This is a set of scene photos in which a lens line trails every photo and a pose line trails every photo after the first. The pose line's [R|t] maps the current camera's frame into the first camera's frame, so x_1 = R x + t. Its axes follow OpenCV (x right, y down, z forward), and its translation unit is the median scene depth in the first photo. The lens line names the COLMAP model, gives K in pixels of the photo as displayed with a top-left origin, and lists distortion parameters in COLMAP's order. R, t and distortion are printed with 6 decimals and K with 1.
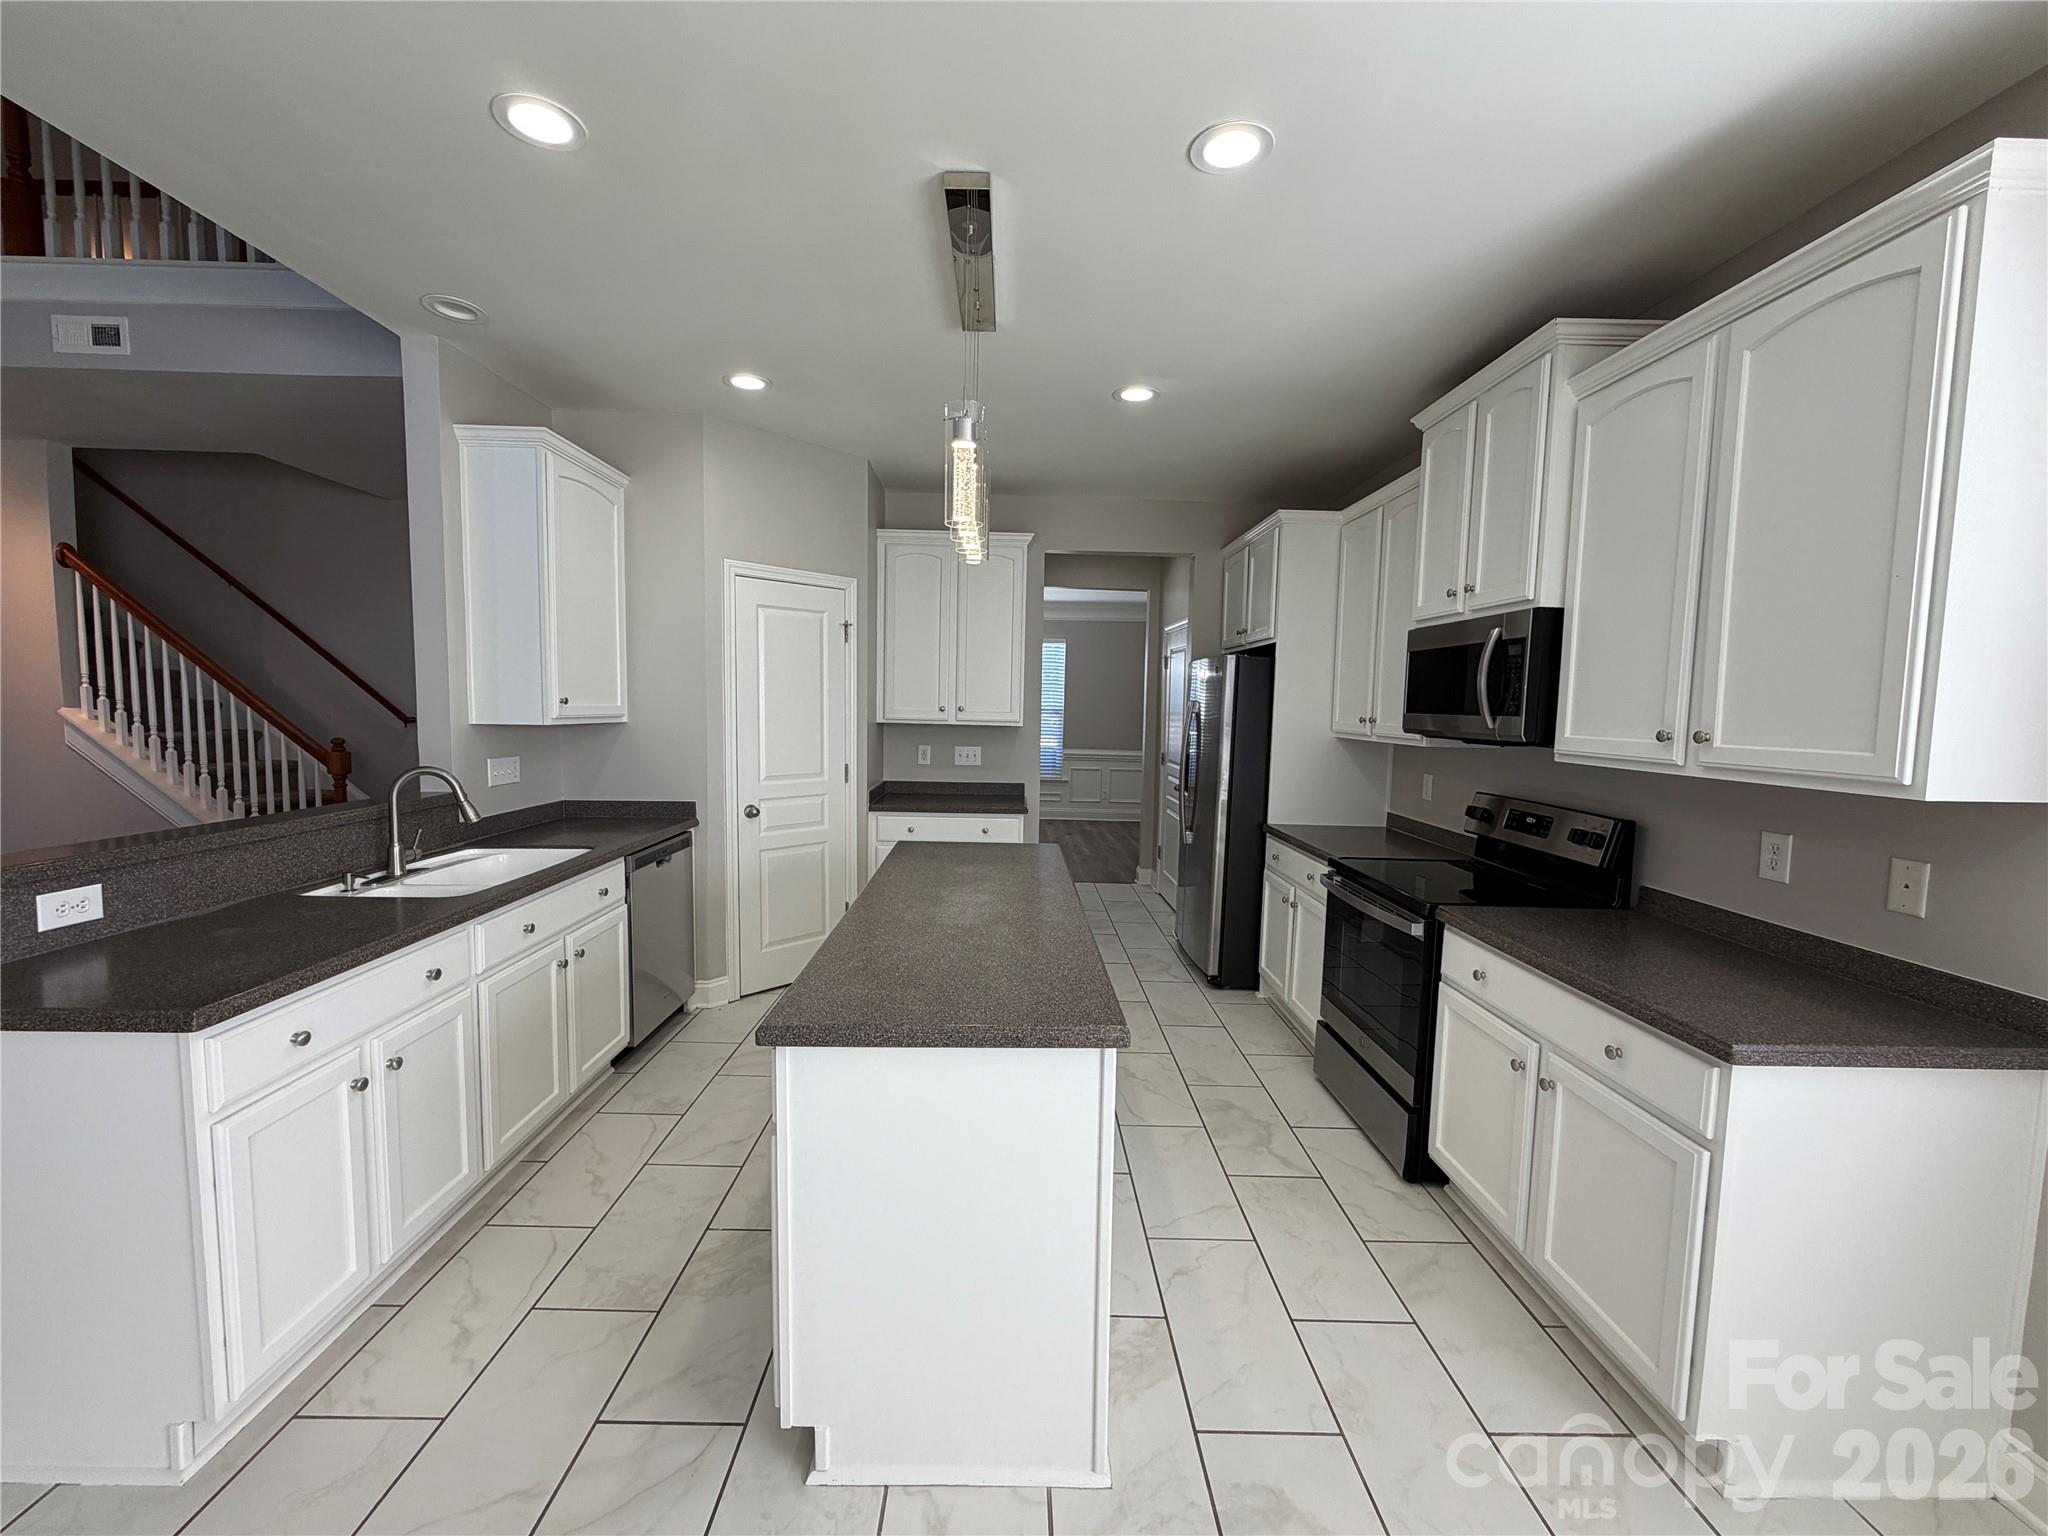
lens RADIAL K [[816.2, 0, 1017.9], [0, 816.2, 765.6], [0, 0, 1]] dist [-0.000326, -0.000052]
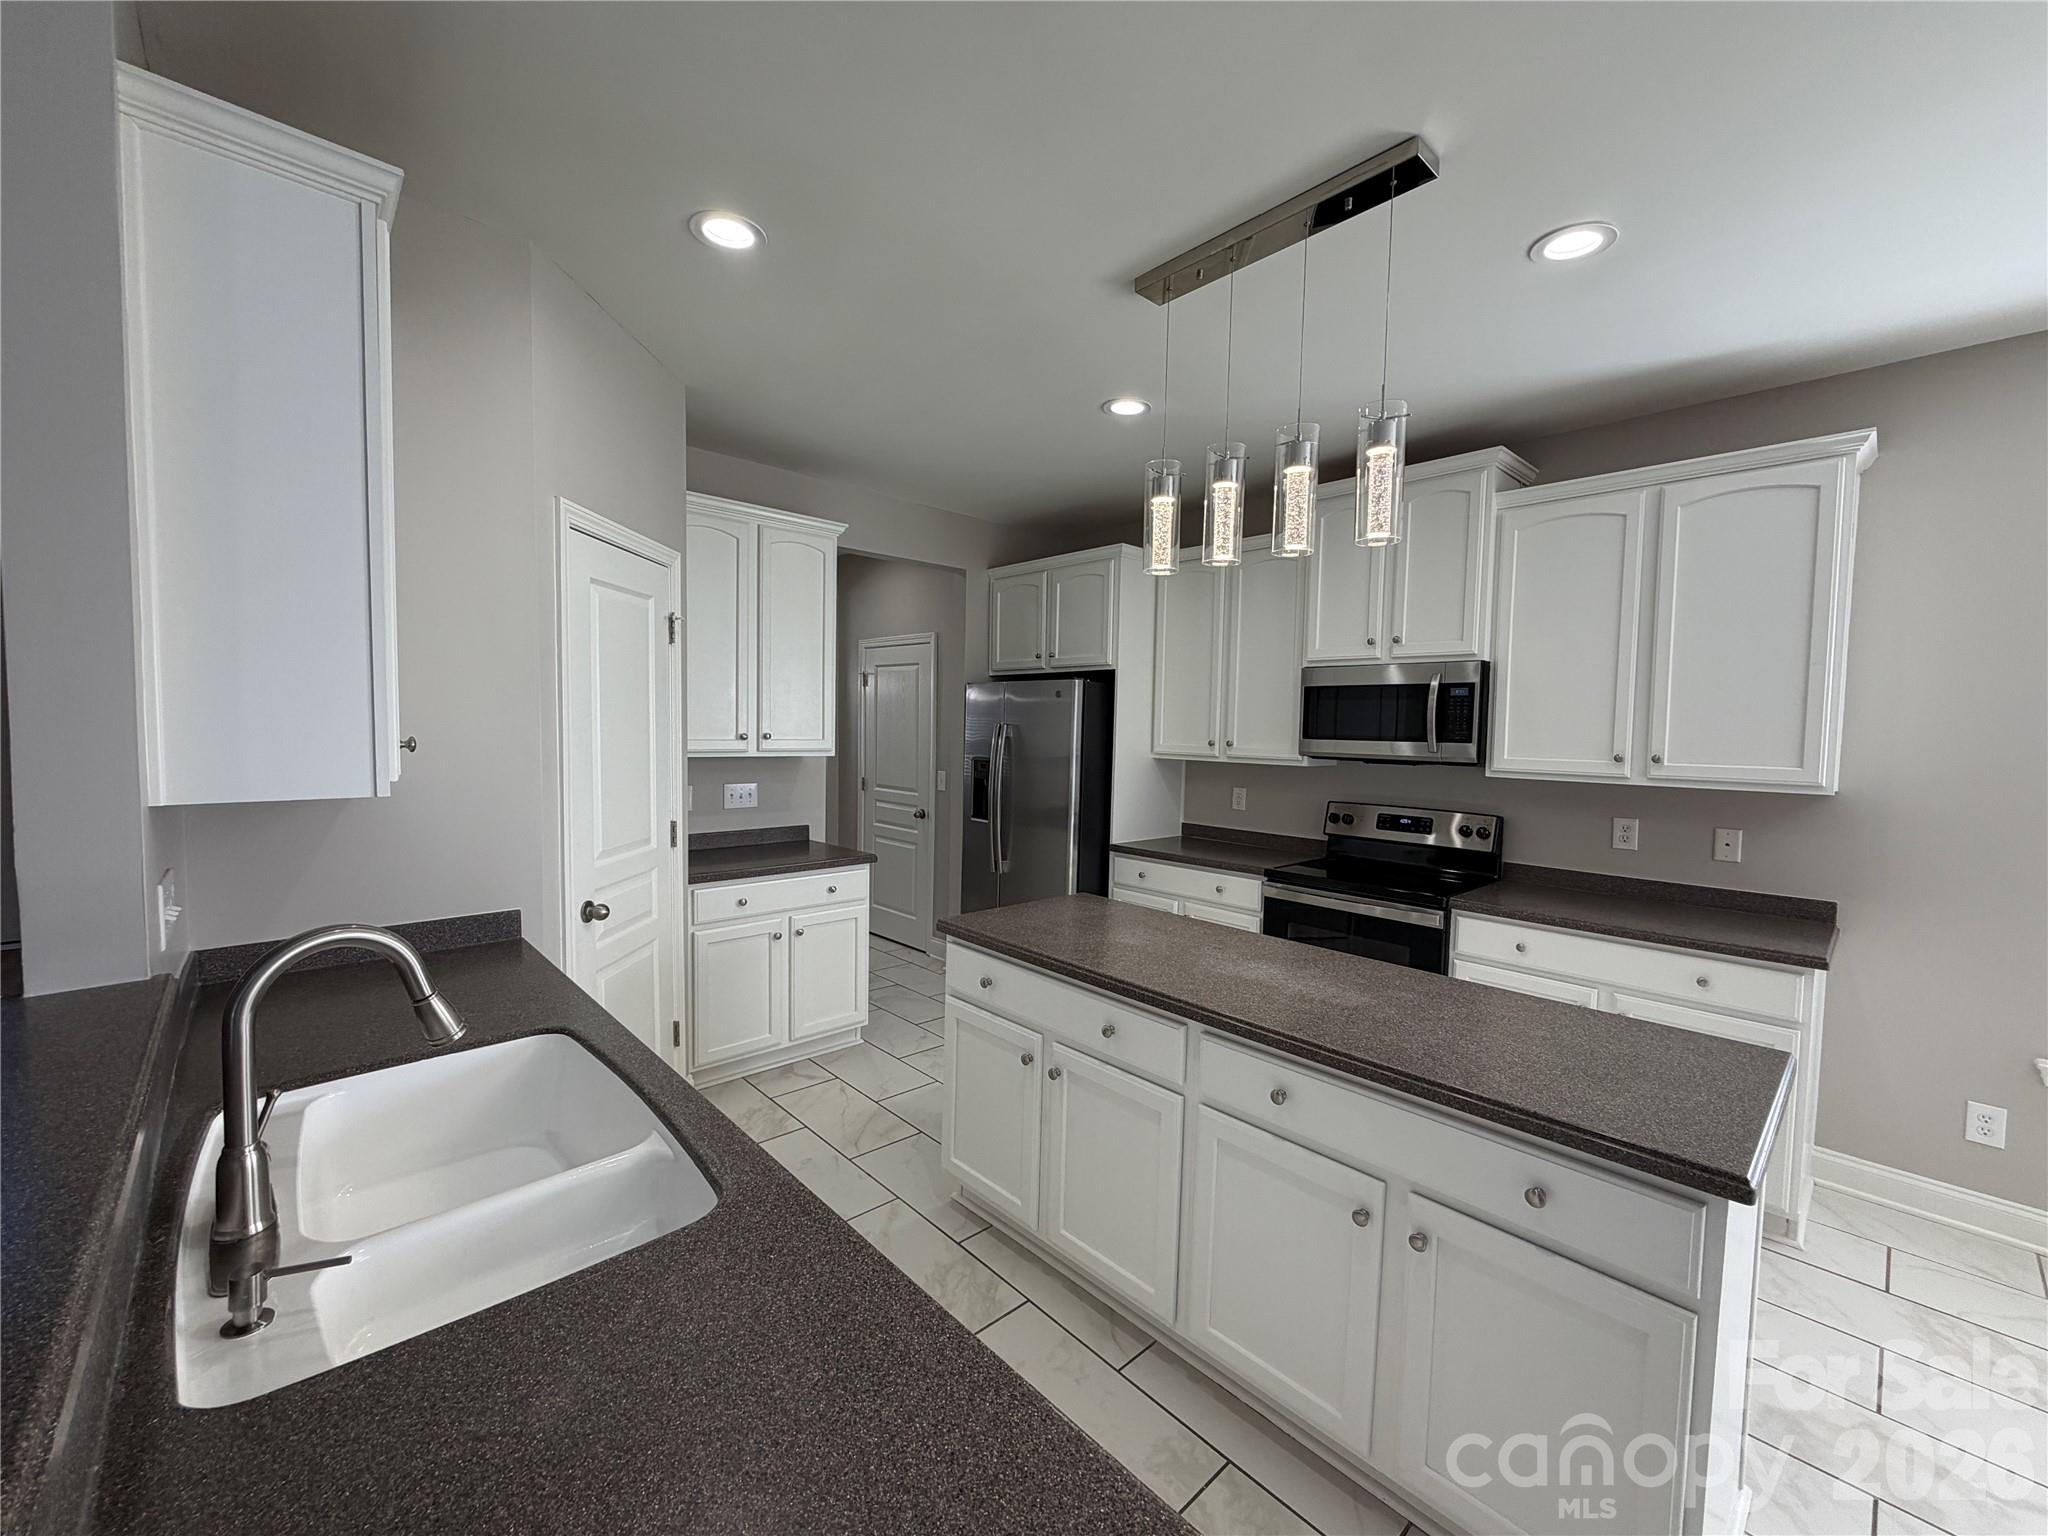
lens RADIAL K [[816.2, 0, 1017.9], [0, 816.2, 765.6], [0, 0, 1]] dist [-0.000326, -0.000052]
pose [[0.744449, -0.040546, 0.666447, -0.638134], [0.048791, 0.998789, 0.006264, -0.055186], [-0.665894, 0.027853, 0.745526, 0.416112]]
